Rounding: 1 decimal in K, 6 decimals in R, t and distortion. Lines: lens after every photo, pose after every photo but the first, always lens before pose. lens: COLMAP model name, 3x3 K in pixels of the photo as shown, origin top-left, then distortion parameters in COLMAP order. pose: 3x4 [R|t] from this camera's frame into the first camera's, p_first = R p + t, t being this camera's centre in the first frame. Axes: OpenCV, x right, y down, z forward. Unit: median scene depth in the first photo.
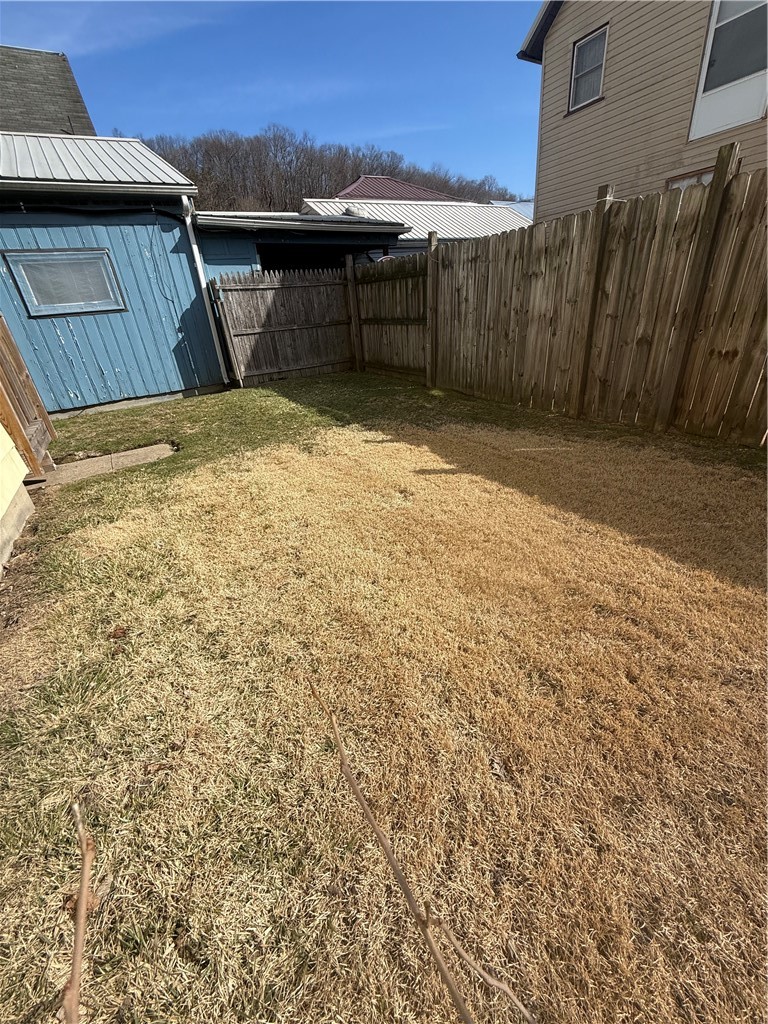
lens RADIAL K [[408.7, 0, 382.6], [0, 408.7, 513.5], [0, 0, 1]] dist [-0.001547, -0.000110]
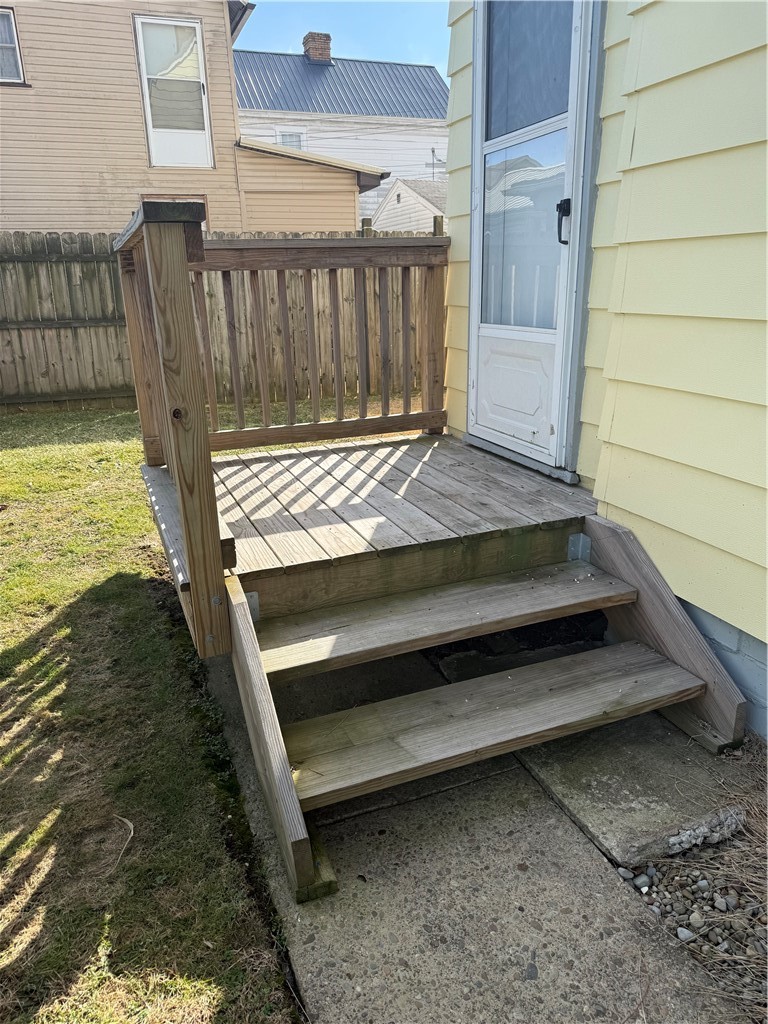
lens RADIAL K [[719.7, 0, 383.6], [0, 719.7, 510.5], [0, 0, 1]] dist [0.007830, -0.005424]
pose [[0.173965, -0.221662, 0.959480, -2.966584], [0.459984, 0.879801, 0.119854, -0.352614], [-0.870719, 0.420495, 0.255015, 1.188868]]
